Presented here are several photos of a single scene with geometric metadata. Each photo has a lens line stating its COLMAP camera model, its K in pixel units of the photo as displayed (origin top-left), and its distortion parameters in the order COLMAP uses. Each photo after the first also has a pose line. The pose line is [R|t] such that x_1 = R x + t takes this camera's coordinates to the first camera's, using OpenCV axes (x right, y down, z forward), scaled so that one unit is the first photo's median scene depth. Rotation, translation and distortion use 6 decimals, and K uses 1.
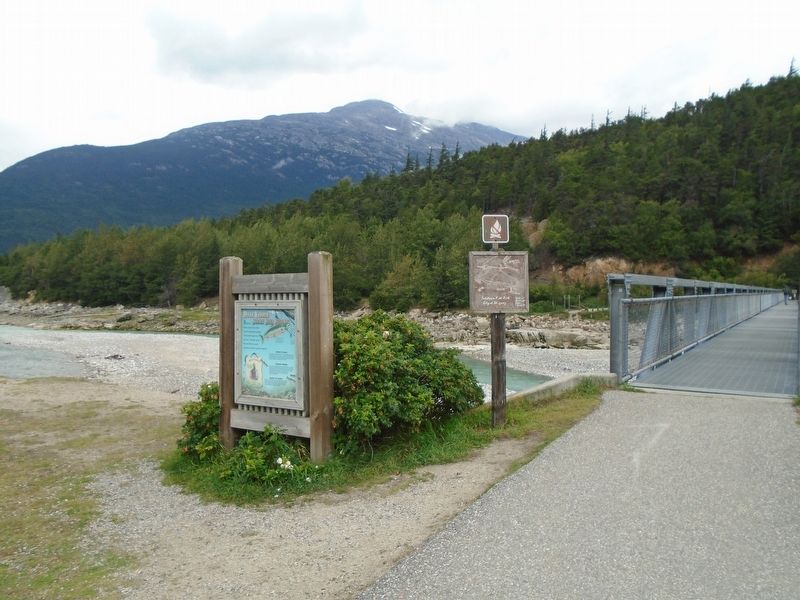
lens RADIAL K [[612.8, 0, 401.3], [0, 612.8, 299.7], [0, 0, 1]] dist [0.005306, -0.001125]
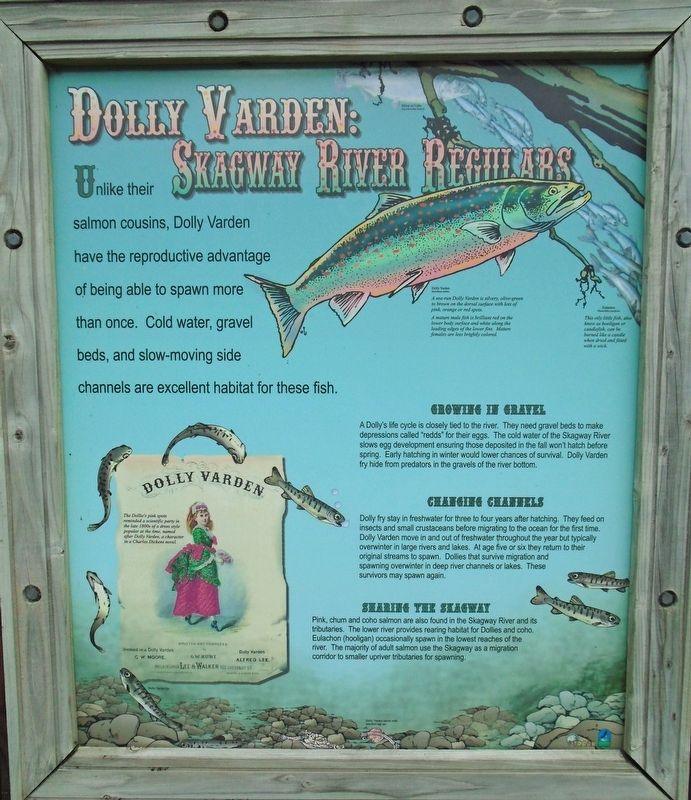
lens RADIAL K [[669.8, 0, 346.7], [0, 669.8, 400.0], [0, 0, 1]] dist [0.013248, -0.007418]
pose [[0.865758, -0.046368, 0.498310, -0.286951], [-0.005798, 0.994703, 0.102630, 0.068352], [-0.500429, -0.091742, 0.860903, 0.879508]]
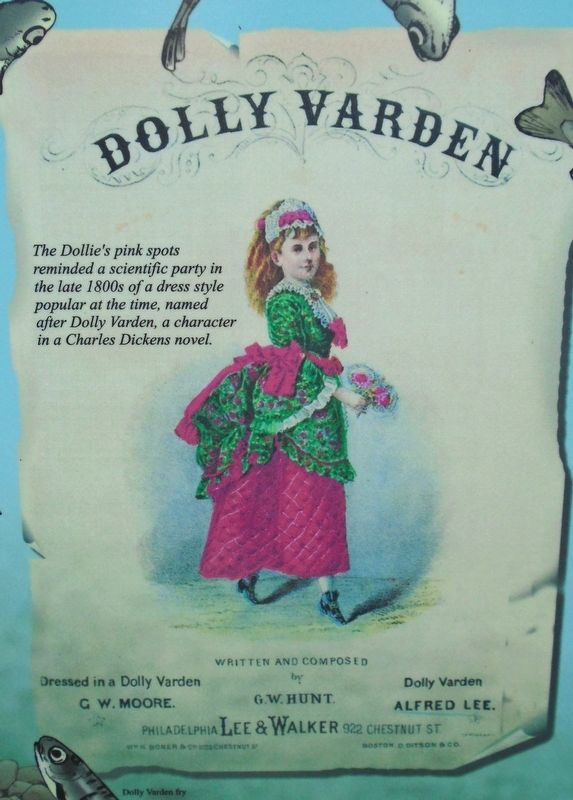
lens RADIAL K [[649.4, 0, 285.8], [0, 649.4, 400.3], [0, 0, 1]] dist [0.002578, 0.002966]
pose [[0.841152, -0.080852, 0.534721, -0.267186], [-0.008068, 0.986775, 0.161895, 0.110563], [-0.540738, -0.140492, 0.829376, 0.980454]]
